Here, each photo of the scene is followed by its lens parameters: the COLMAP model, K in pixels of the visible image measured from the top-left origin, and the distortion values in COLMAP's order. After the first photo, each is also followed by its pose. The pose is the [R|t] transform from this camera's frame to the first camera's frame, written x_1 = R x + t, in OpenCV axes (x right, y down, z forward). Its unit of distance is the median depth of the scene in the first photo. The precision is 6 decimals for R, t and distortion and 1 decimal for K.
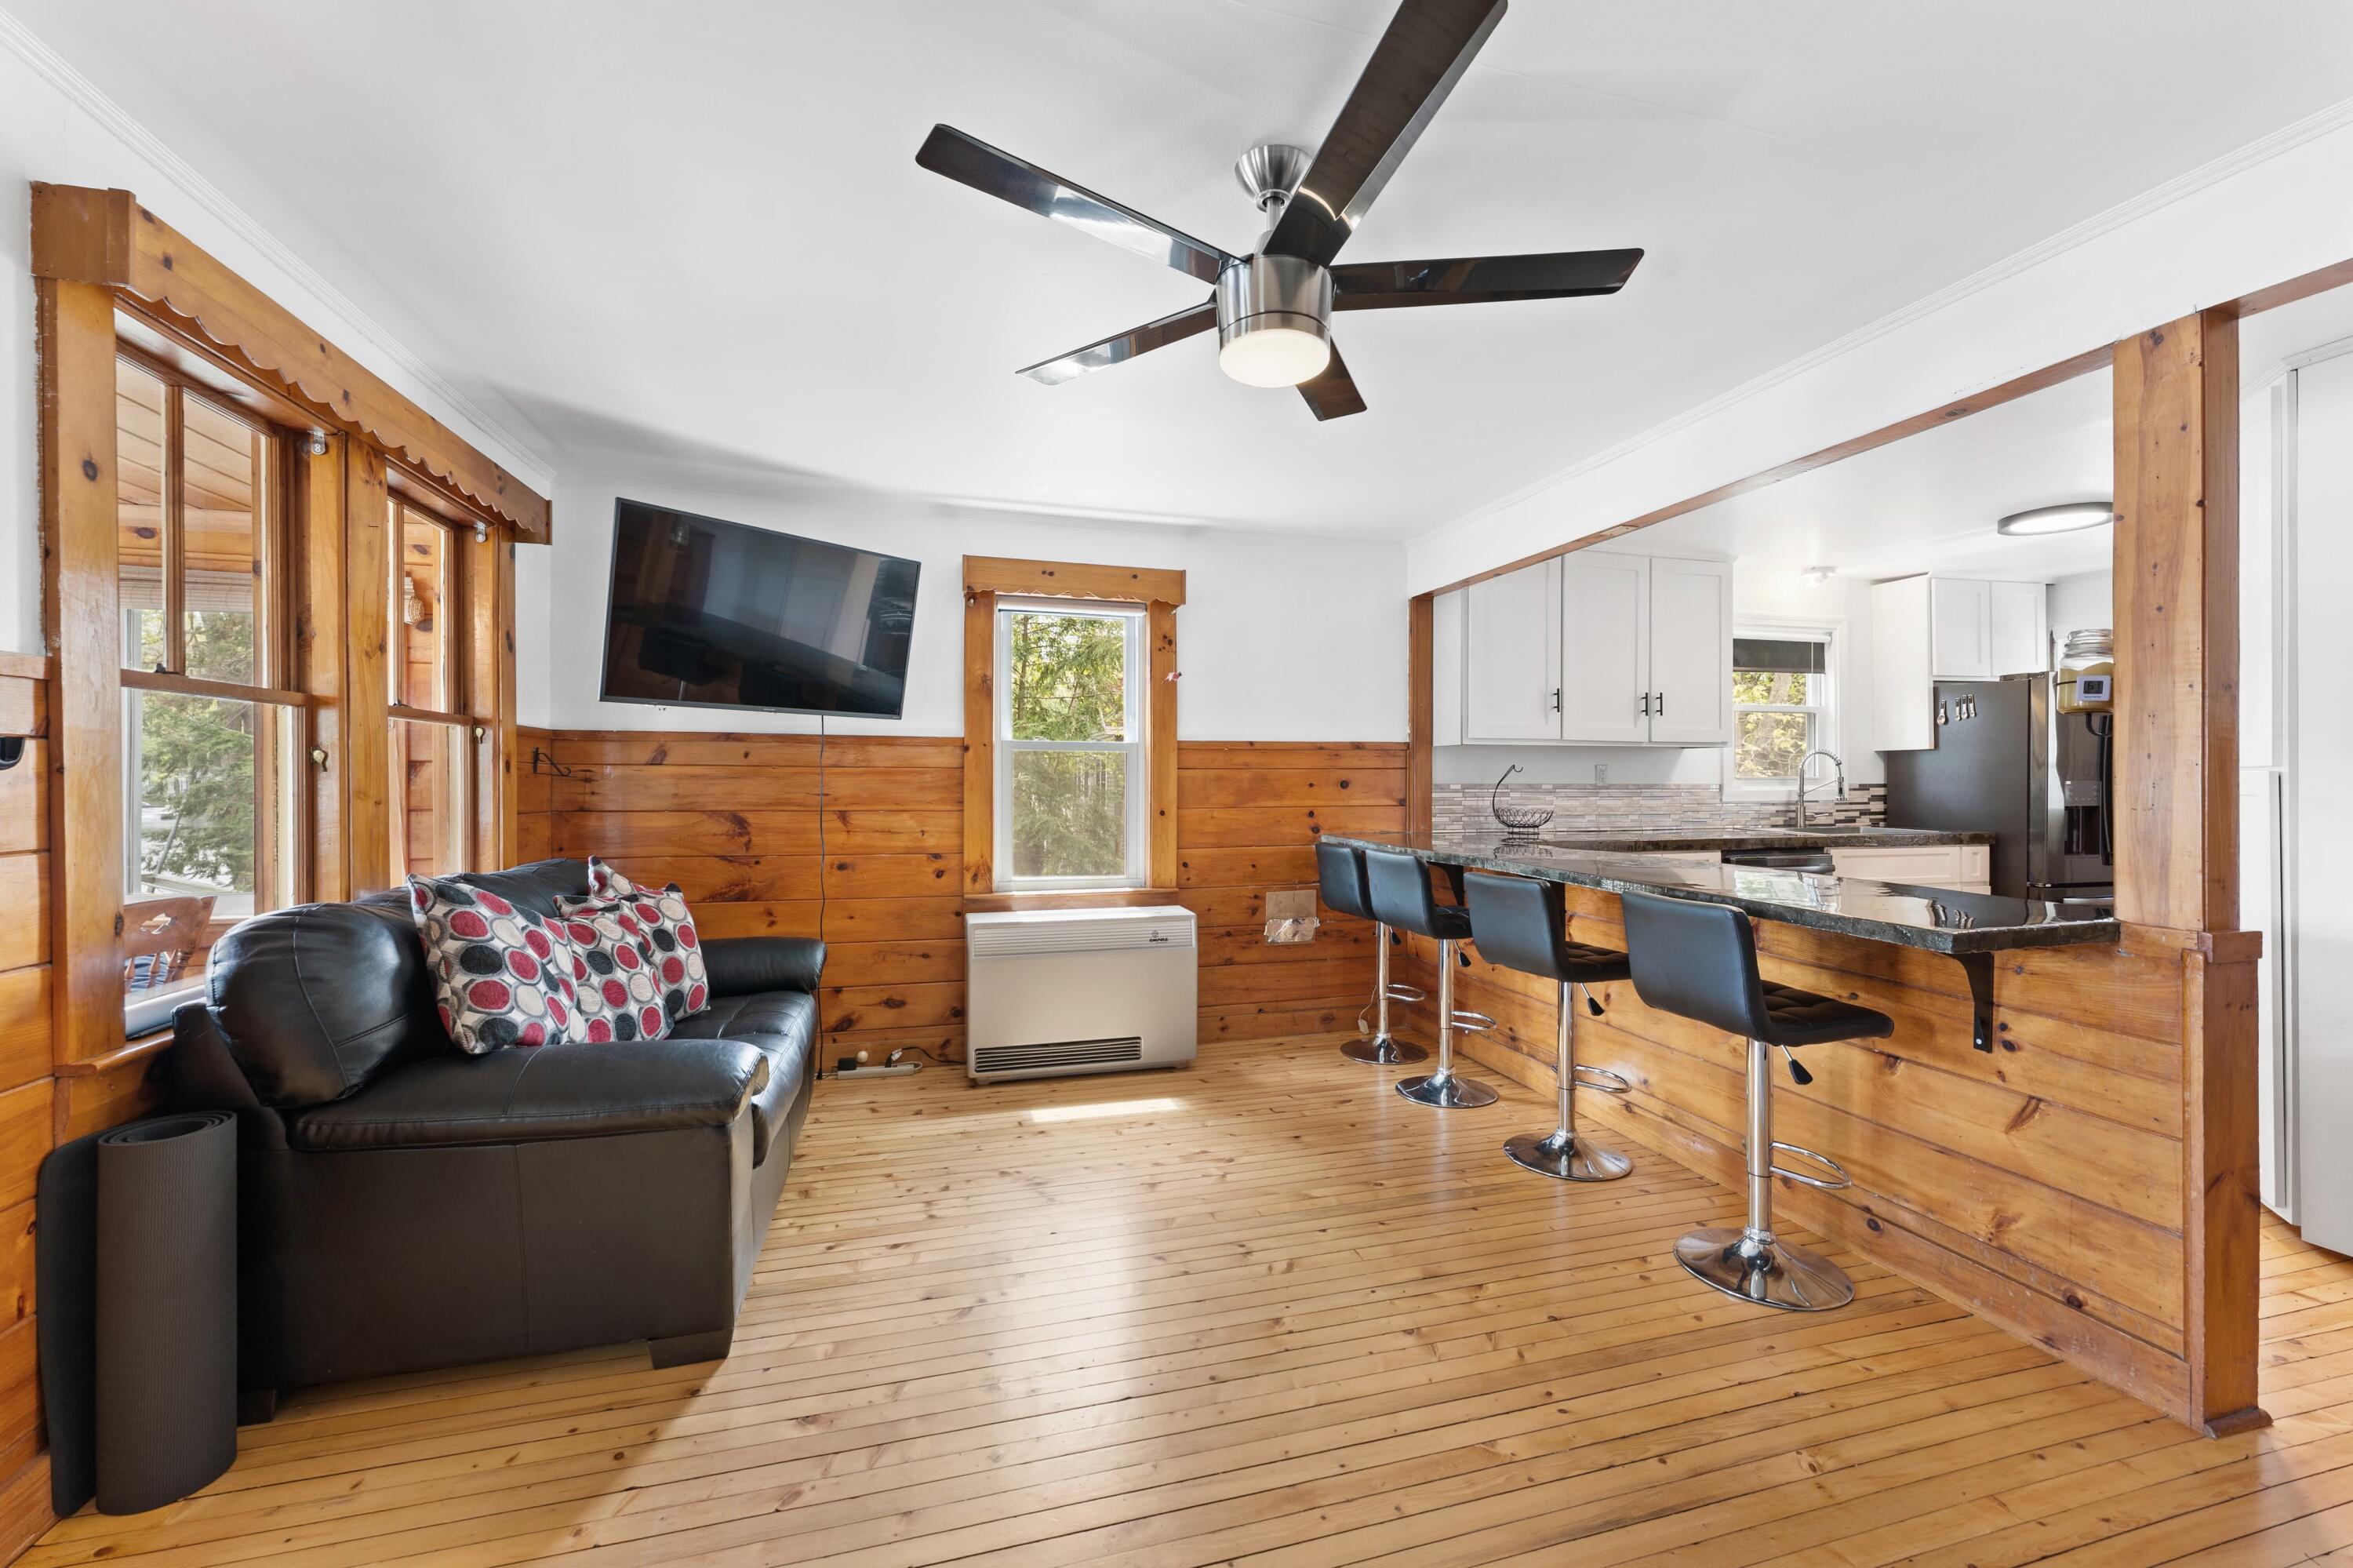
lens RADIAL K [[950.4, 0, 1181.3], [0, 950.4, 772.9], [0, 0, 1]] dist [-0.004306, -0.000206]
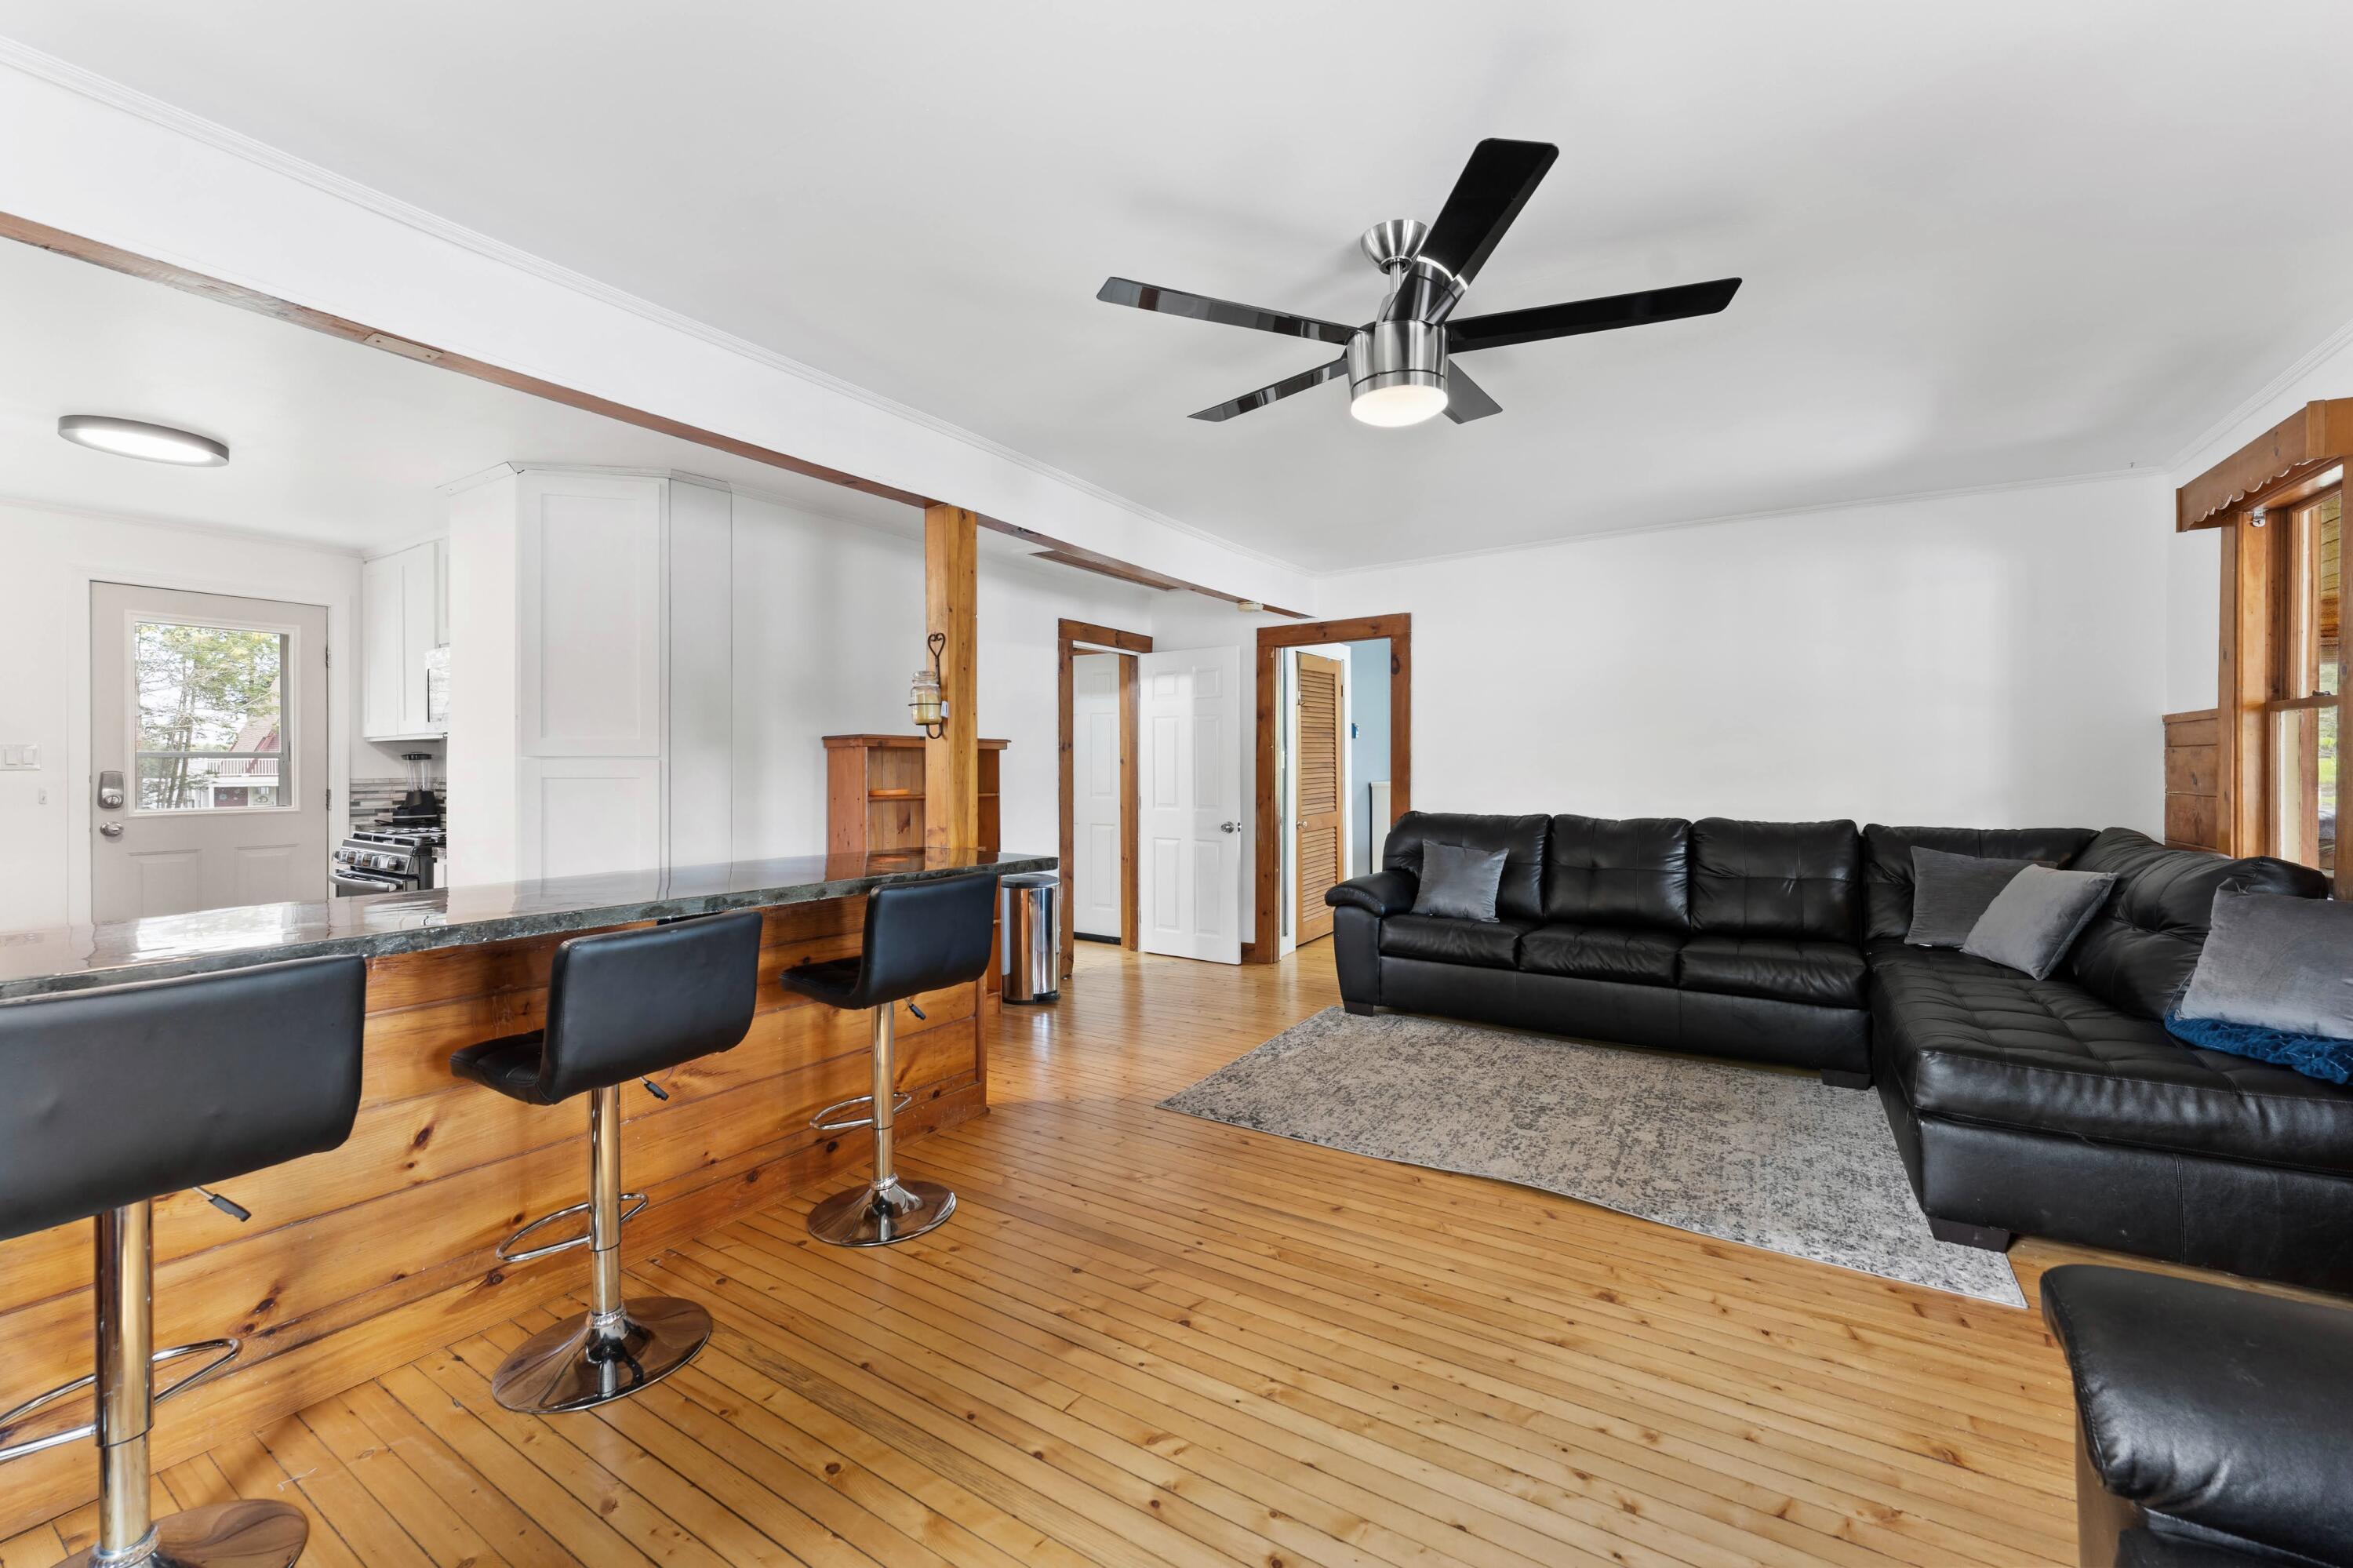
lens RADIAL K [[950.4, 0, 1195.3], [0, 950.4, 778.6], [0, 0, 1]] dist [-0.004306, -0.000206]
pose [[-0.672591, -0.009503, 0.739953, -0.610975], [0.001615, 0.999896, 0.014310, 0.005111], [-0.740012, 0.010820, -0.672506, 2.033172]]
